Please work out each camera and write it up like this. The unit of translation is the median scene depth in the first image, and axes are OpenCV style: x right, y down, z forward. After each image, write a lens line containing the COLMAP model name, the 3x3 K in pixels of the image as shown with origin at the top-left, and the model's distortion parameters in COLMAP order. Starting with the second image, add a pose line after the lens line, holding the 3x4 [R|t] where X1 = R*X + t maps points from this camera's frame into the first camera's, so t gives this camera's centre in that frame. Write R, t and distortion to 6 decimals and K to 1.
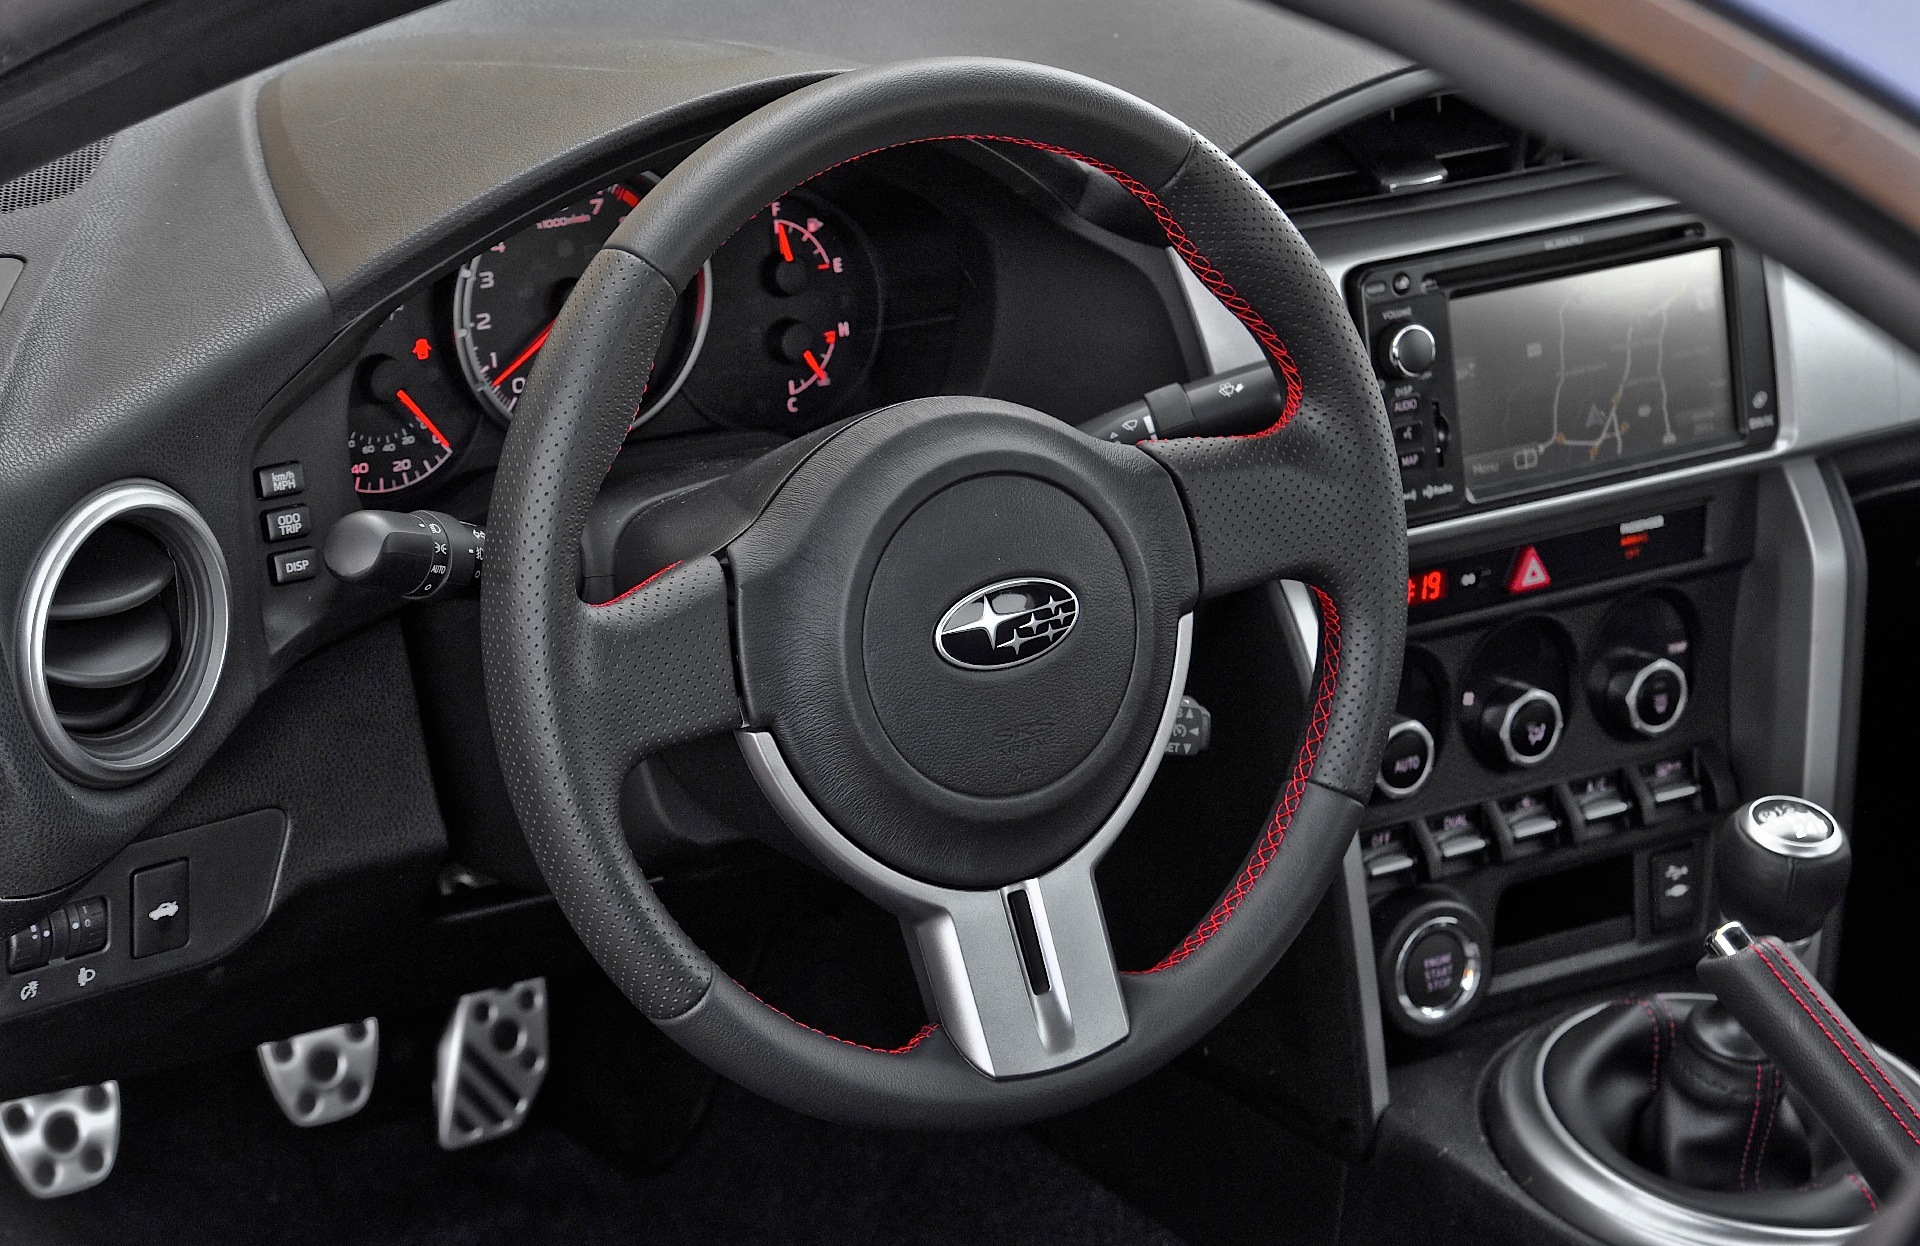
lens RADIAL K [[7440.4, 0, 960.0], [0, 7440.4, 623.0], [0, 0, 1]] dist [0.548315, 3.027297]
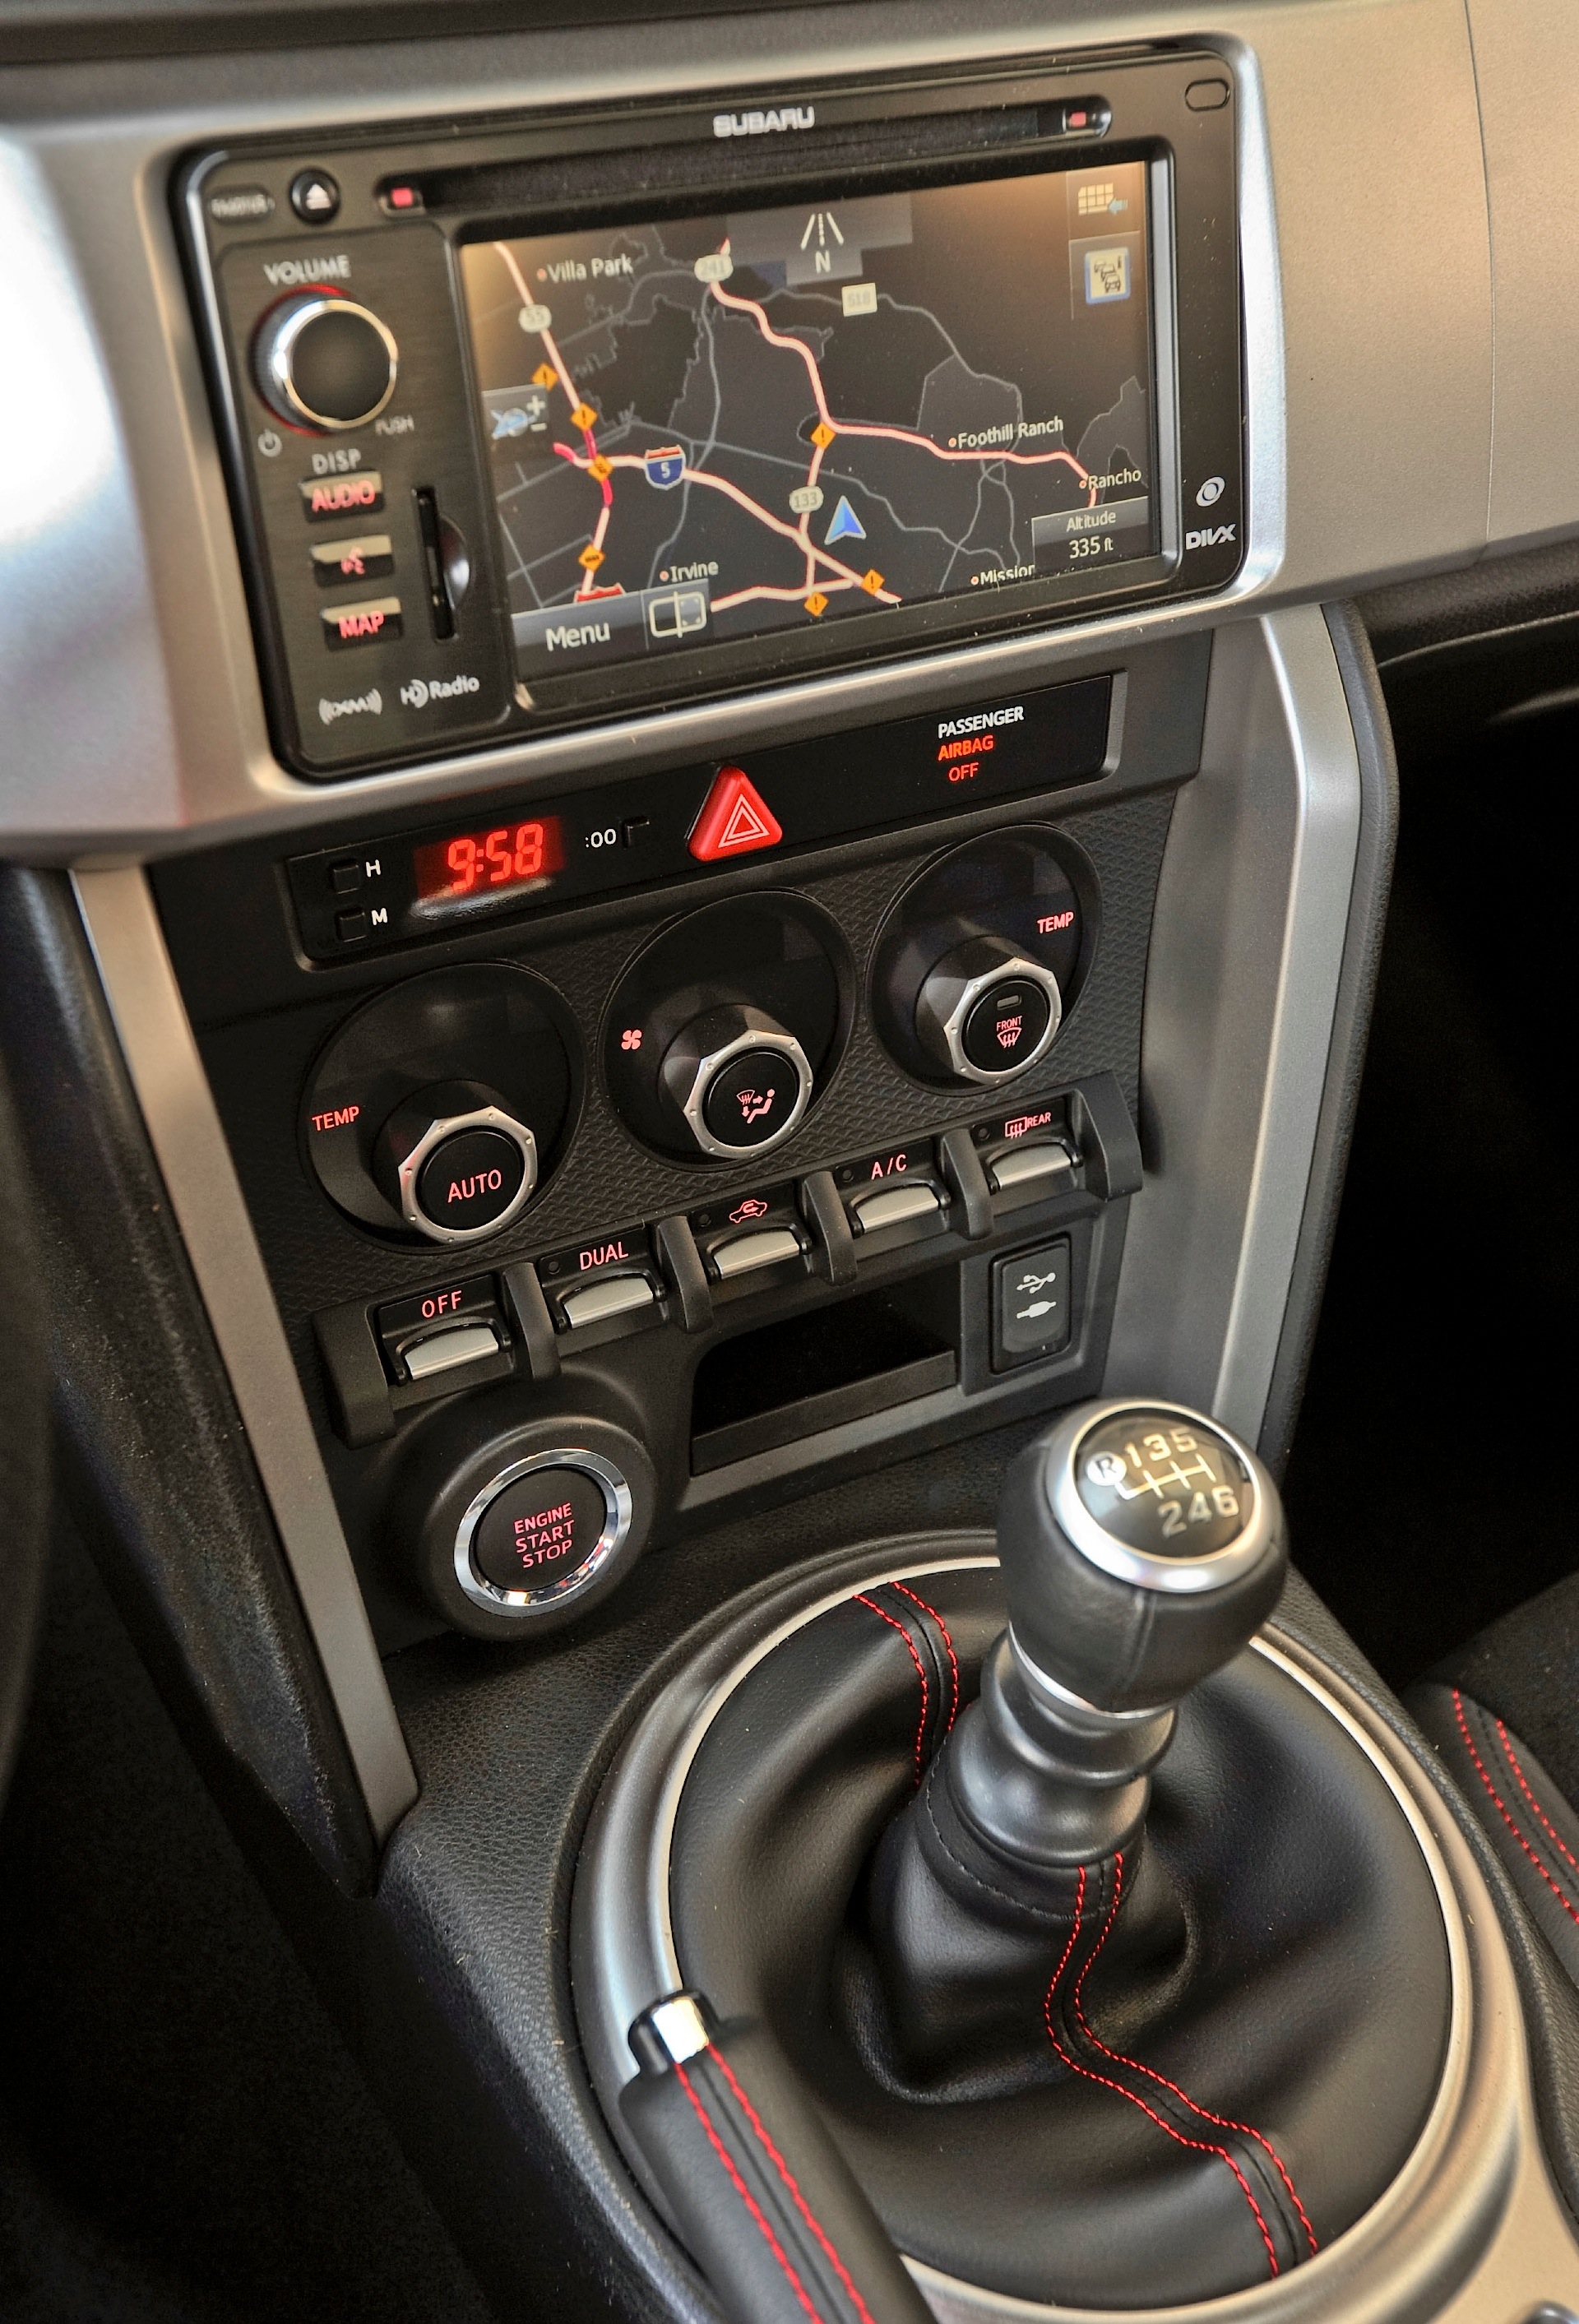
lens RADIAL K [[2410.5, 0, 791.5], [0, 2410.5, 1062.5], [0, 0, 1]] dist [0.042697, -0.004358]
pose [[0.989559, 0.063969, -0.129152, 0.103943], [-0.031189, 0.969916, 0.241435, -0.031432], [0.140711, -0.234886, 0.961784, 0.844702]]
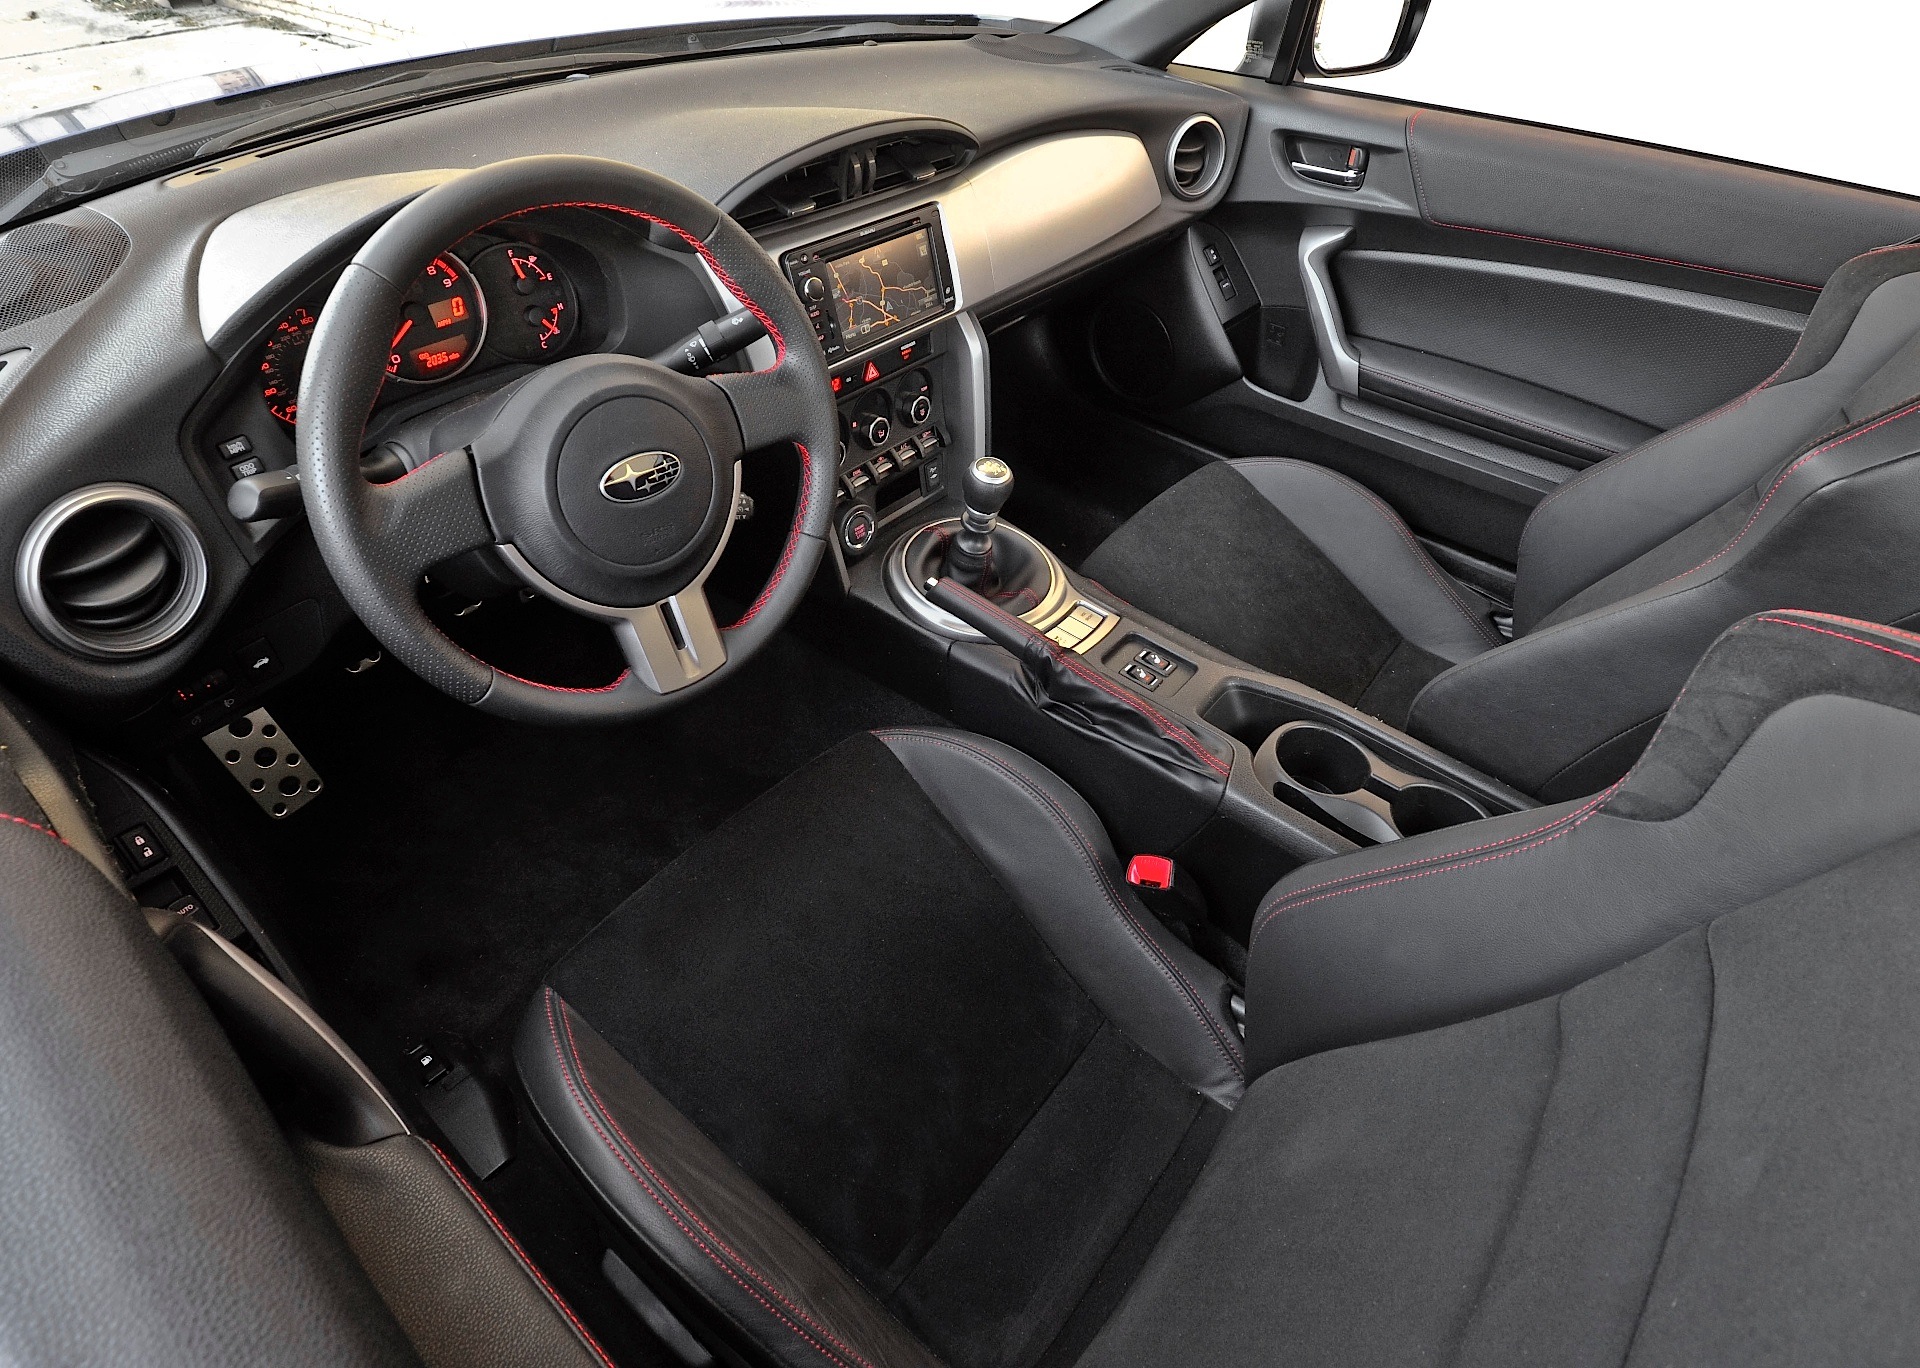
lens RADIAL K [[989.1, 0, 990.6], [0, 989.1, 680.7], [0, 0, 1]] dist [-0.024142, -0.000514]
pose [[0.962890, -0.188397, 0.193260, 0.030834], [0.101665, 0.916498, 0.386905, -0.037015], [-0.250014, -0.352899, 0.901640, 0.654758]]
